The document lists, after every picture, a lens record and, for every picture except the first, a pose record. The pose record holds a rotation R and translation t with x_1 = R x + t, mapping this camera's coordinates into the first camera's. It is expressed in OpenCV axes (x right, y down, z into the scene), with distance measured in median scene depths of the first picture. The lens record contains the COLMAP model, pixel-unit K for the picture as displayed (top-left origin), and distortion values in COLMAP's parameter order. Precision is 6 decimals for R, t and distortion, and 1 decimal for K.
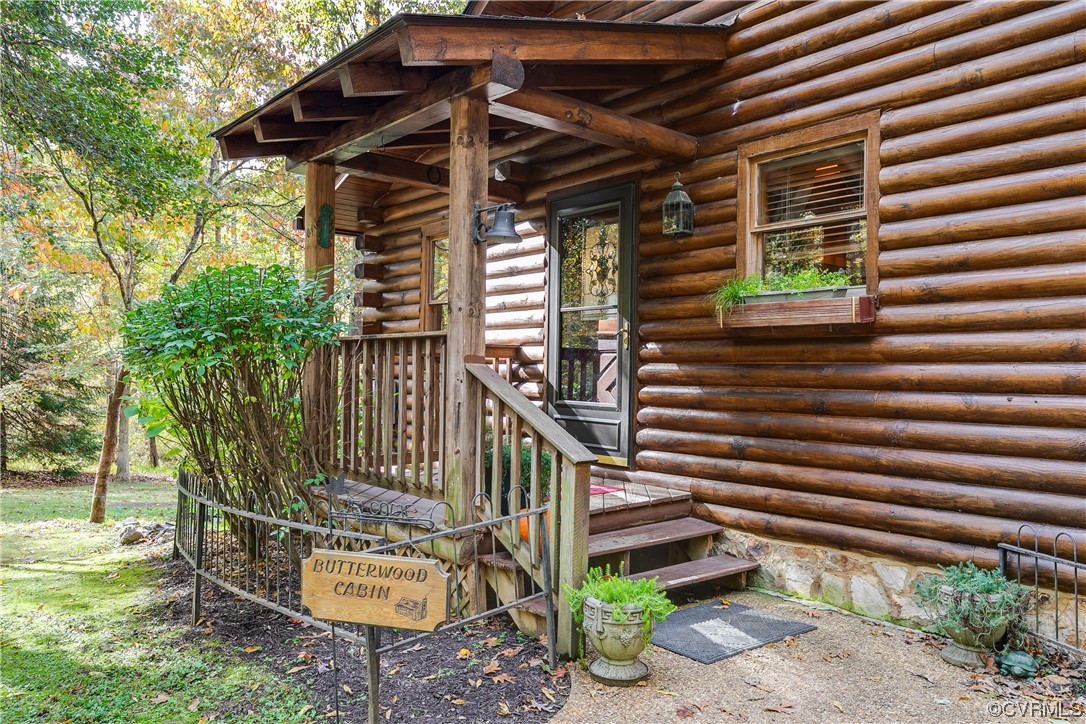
lens RADIAL K [[793.2, 0, 543.2], [0, 793.2, 365.3], [0, 0, 1]] dist [-0.000547, 0.000972]
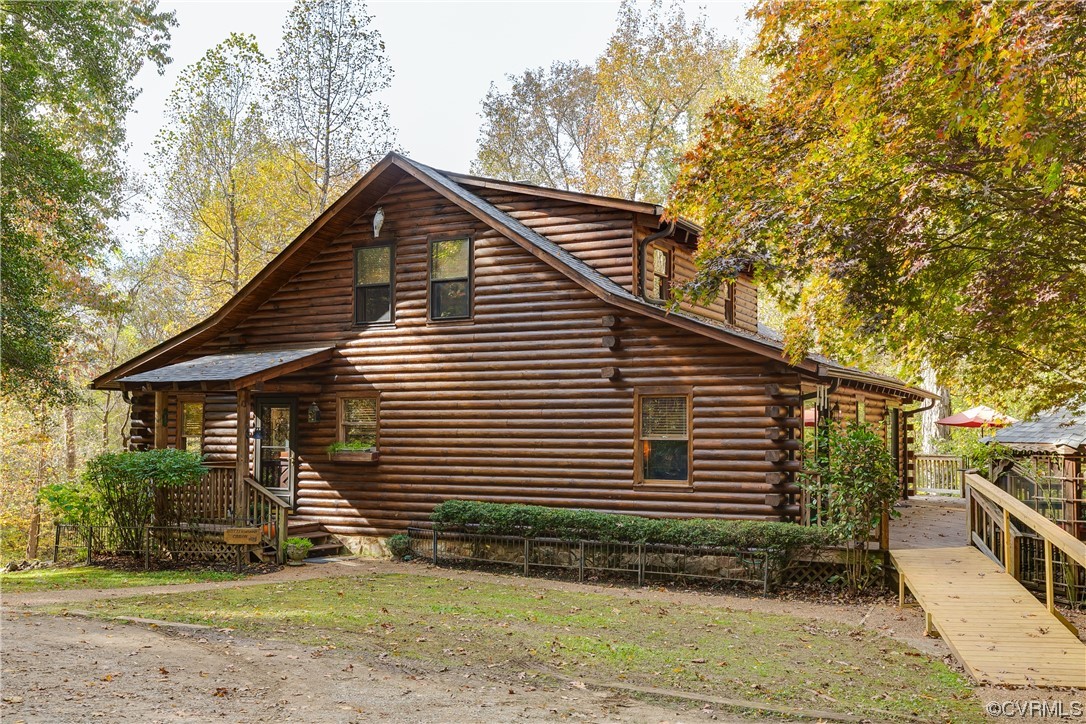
lens RADIAL K [[1106.3, 0, 541.3], [0, 1106.3, 363.9], [0, 0, 1]] dist [-0.010701, 0.000000]
pose [[0.933520, 0.008604, 0.358421, -0.443841], [0.007550, 0.999018, -0.043648, -0.196926], [-0.358445, 0.043452, 0.932539, -2.704270]]
